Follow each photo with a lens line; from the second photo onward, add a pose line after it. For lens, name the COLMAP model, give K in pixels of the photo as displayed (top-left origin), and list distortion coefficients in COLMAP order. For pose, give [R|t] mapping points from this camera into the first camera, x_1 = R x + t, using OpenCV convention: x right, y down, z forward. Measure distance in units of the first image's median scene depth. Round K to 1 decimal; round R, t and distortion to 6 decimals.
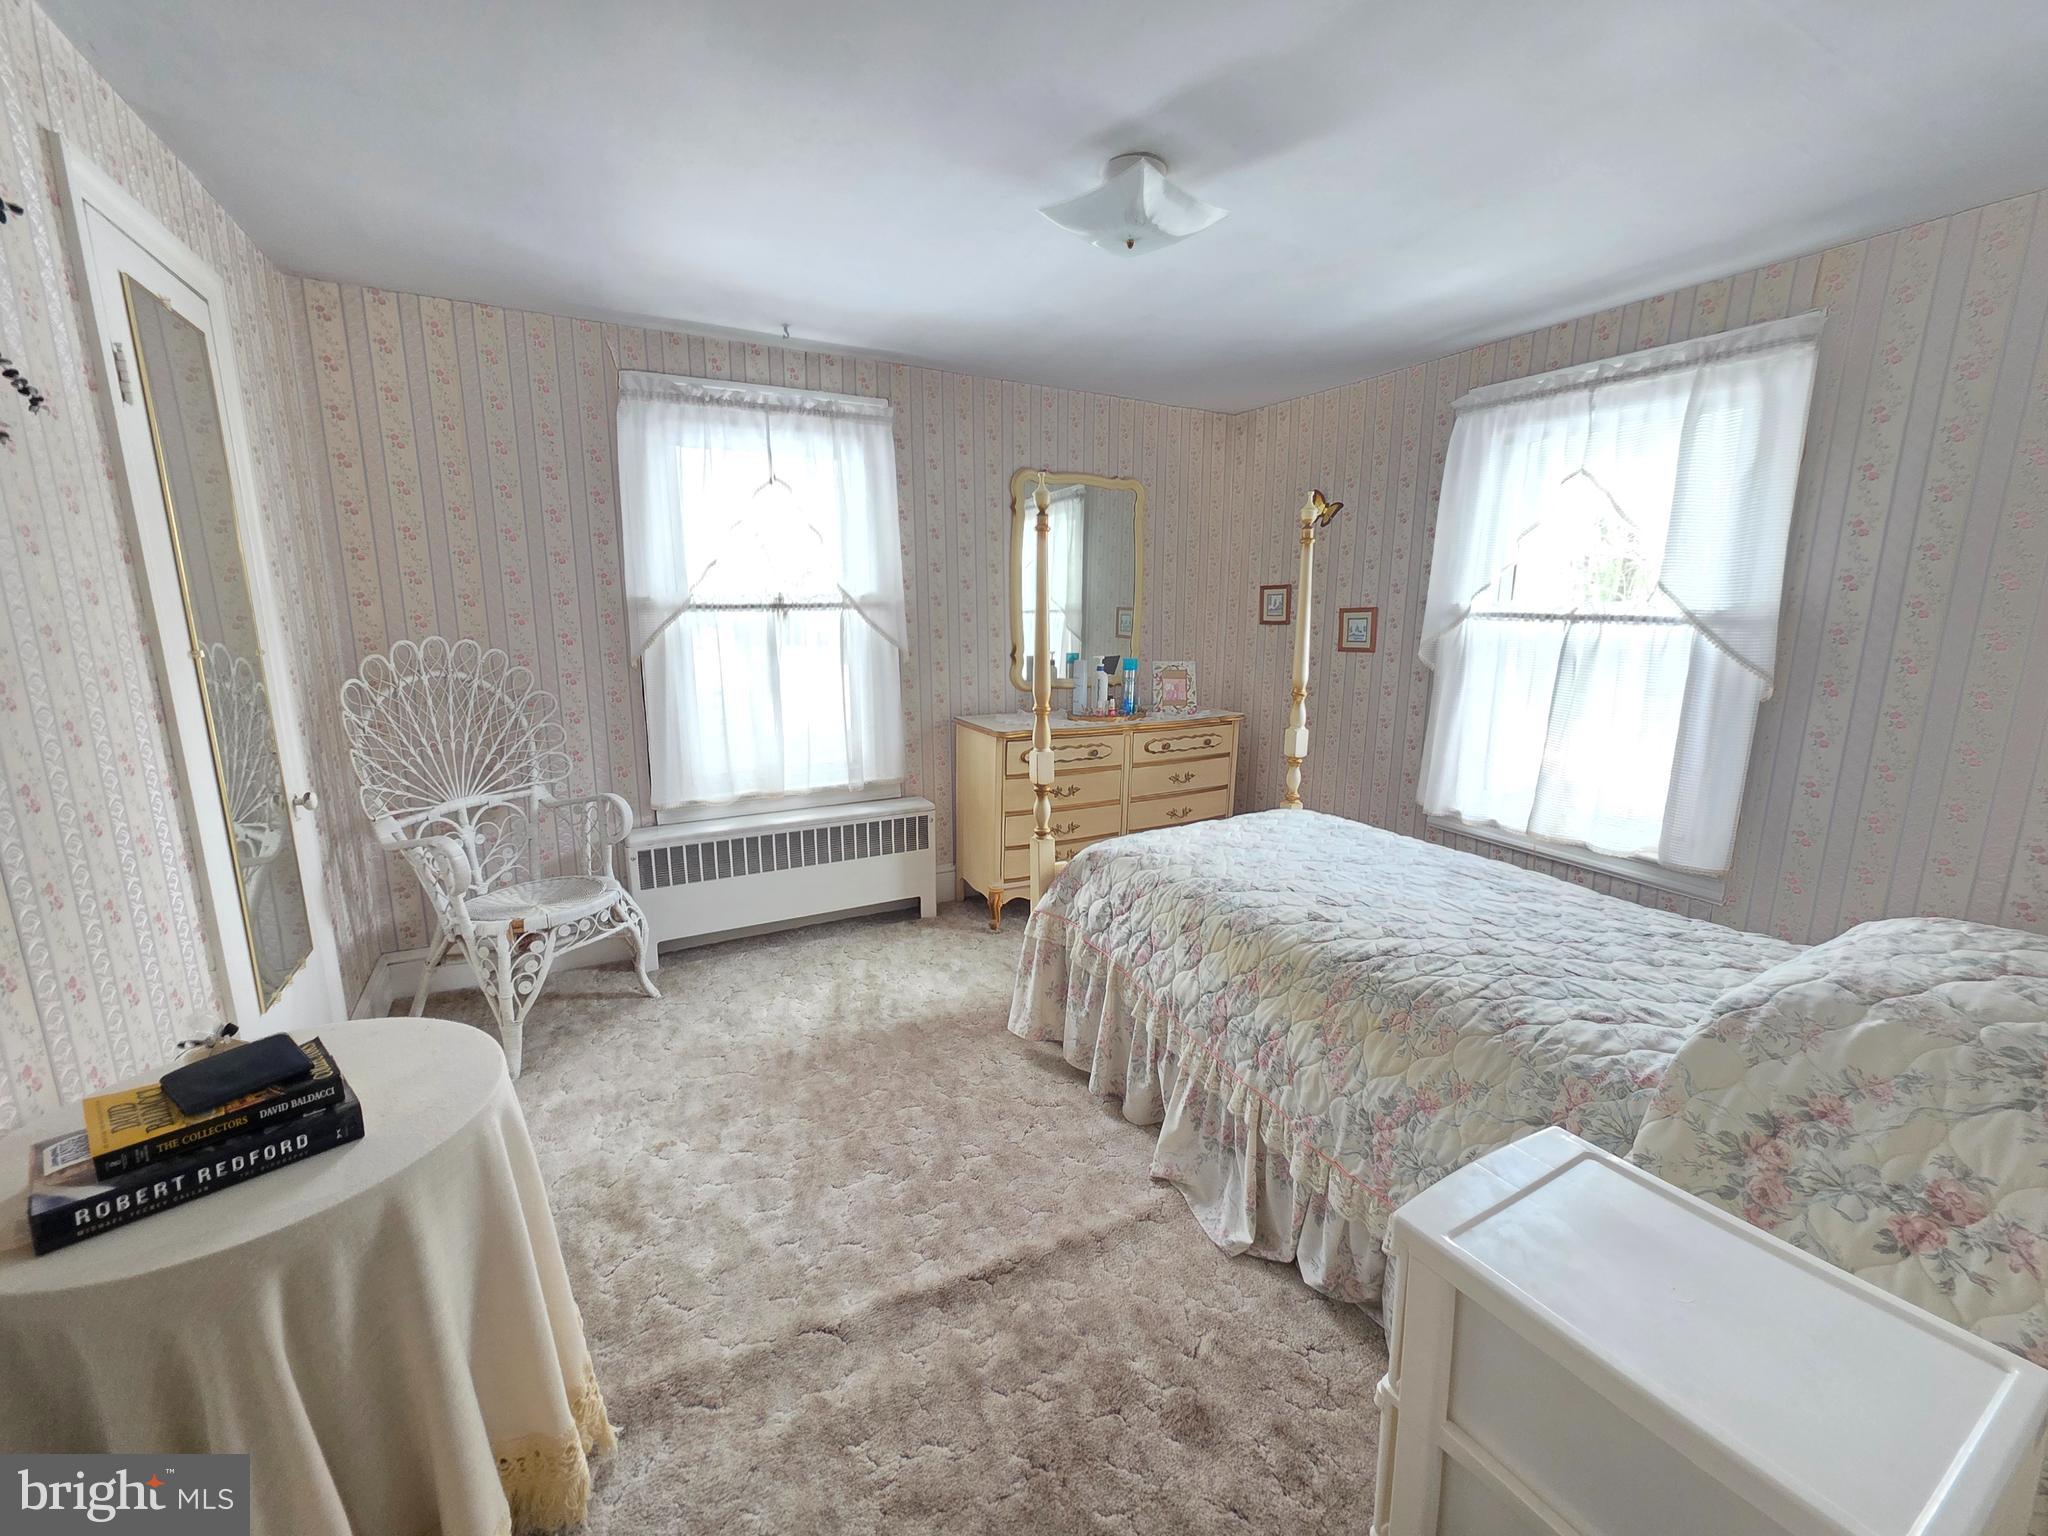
lens RADIAL K [[821.7, 0, 1089.6], [0, 821.7, 770.1], [0, 0, 1]] dist [0.003818, 0.001016]
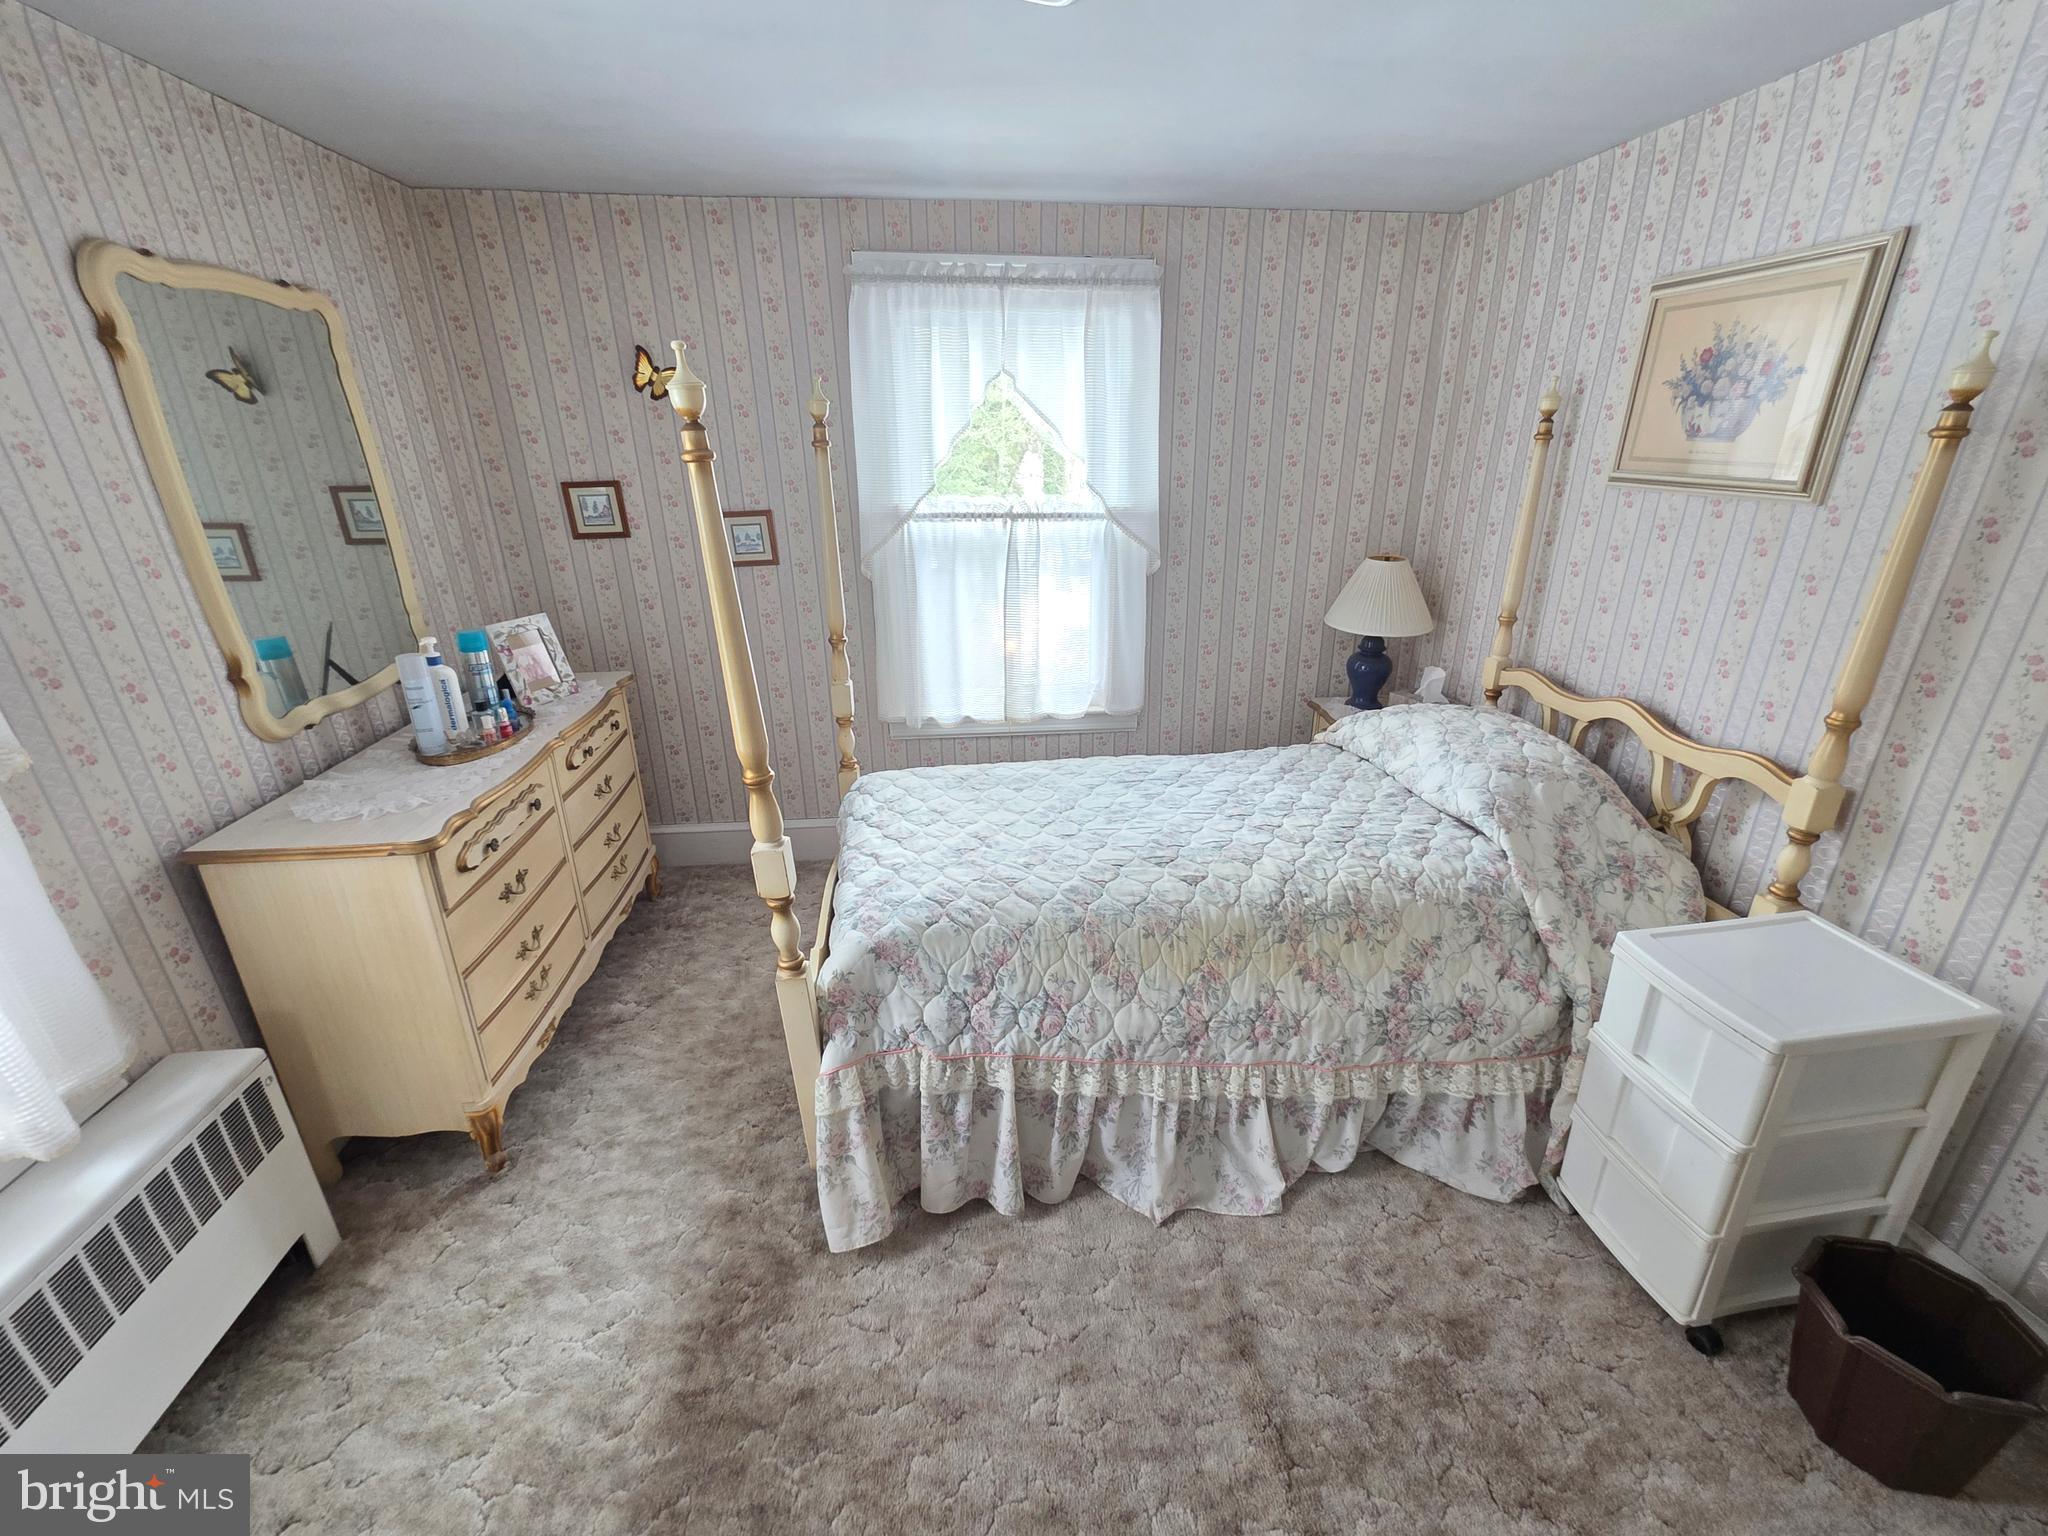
lens RADIAL K [[821.7, 0, 1033.7], [0, 821.7, 757.6], [0, 0, 1]] dist [0.003818, 0.001016]
pose [[0.421661, -0.341129, 0.840139, -0.504642], [0.184745, 0.939420, 0.288719, -0.241189], [-0.887734, 0.033470, 0.459139, 0.617775]]
